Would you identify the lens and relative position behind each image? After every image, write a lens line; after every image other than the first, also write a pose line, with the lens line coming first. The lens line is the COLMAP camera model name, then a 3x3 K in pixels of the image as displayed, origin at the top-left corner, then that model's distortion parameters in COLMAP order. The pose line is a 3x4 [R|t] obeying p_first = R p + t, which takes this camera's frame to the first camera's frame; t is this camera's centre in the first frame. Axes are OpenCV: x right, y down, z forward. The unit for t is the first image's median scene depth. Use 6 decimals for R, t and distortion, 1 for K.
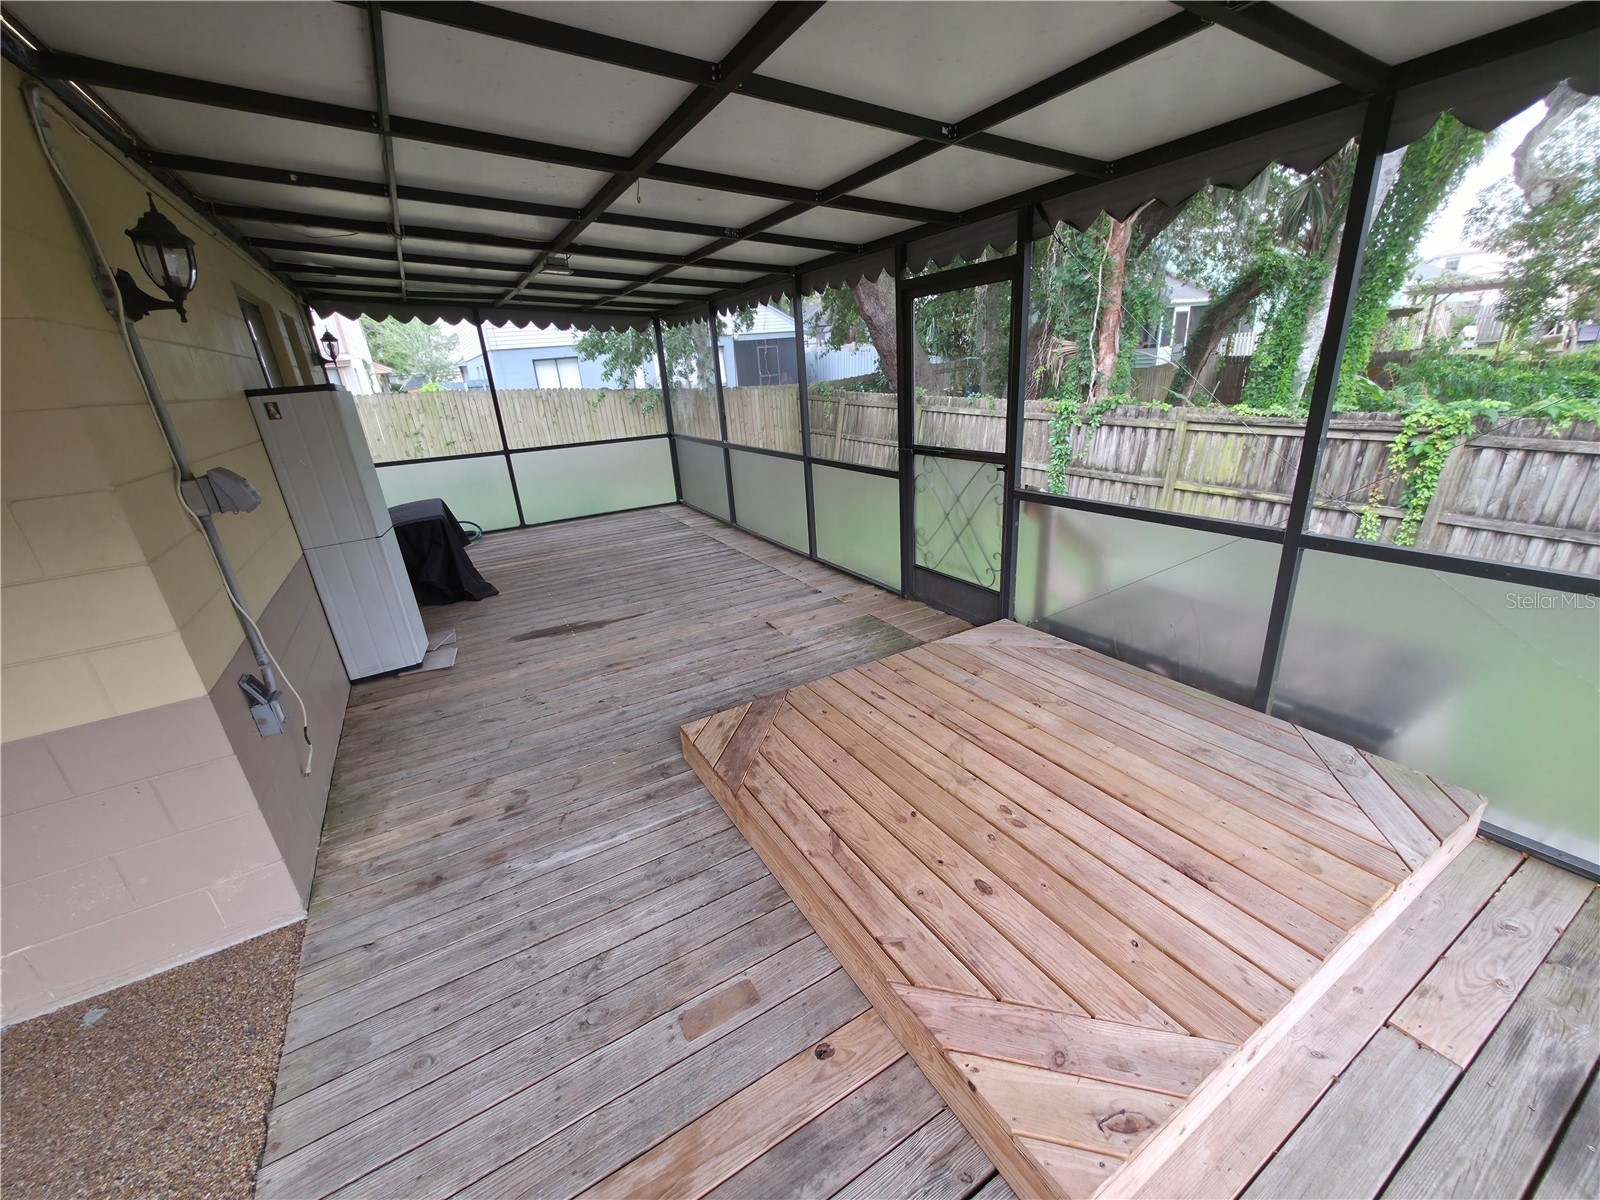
lens RADIAL K [[636.8, 0, 796.6], [0, 636.8, 600.5], [0, 0, 1]] dist [-0.000564, 0.000318]
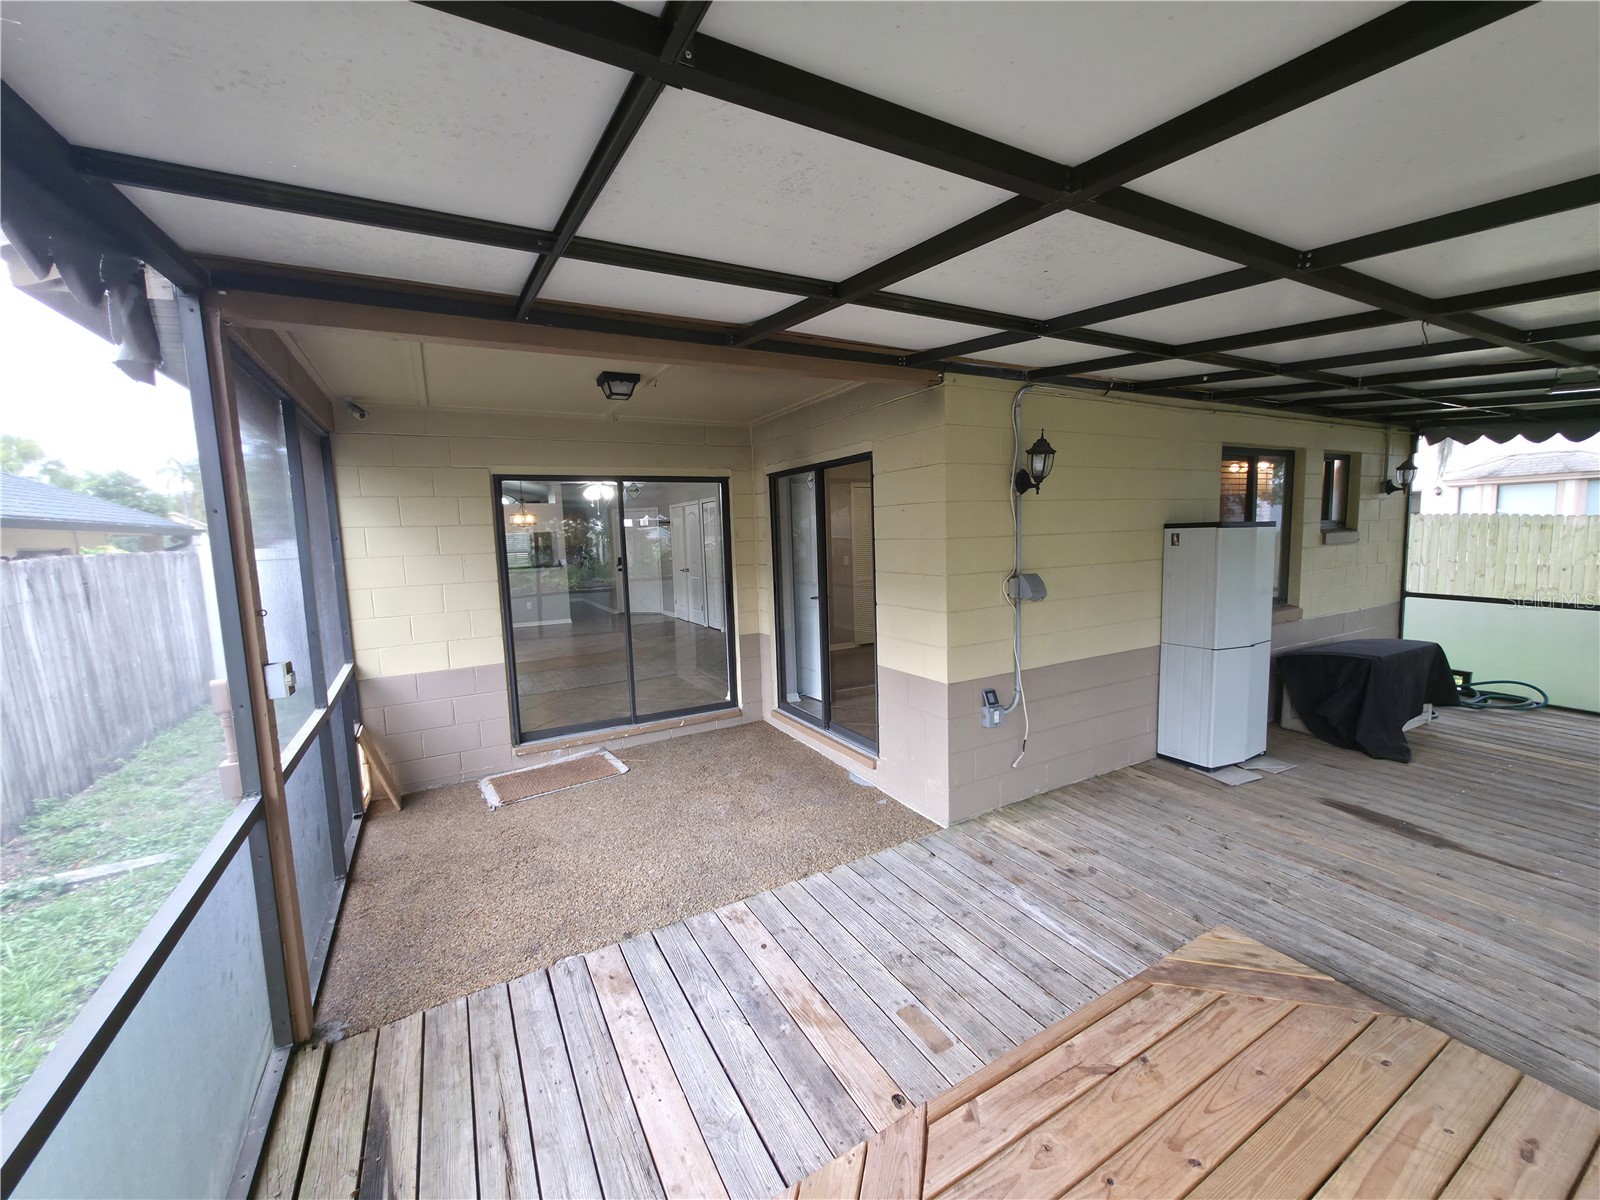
lens RADIAL K [[636.8, 0, 796.6], [0, 636.8, 600.5], [0, 0, 1]] dist [-0.000564, 0.000318]
pose [[-0.016035, 0.179086, -0.983703, 0.495514], [-0.321838, 0.930546, 0.174655, -0.147634], [0.946659, 0.319393, 0.042716, 0.219157]]
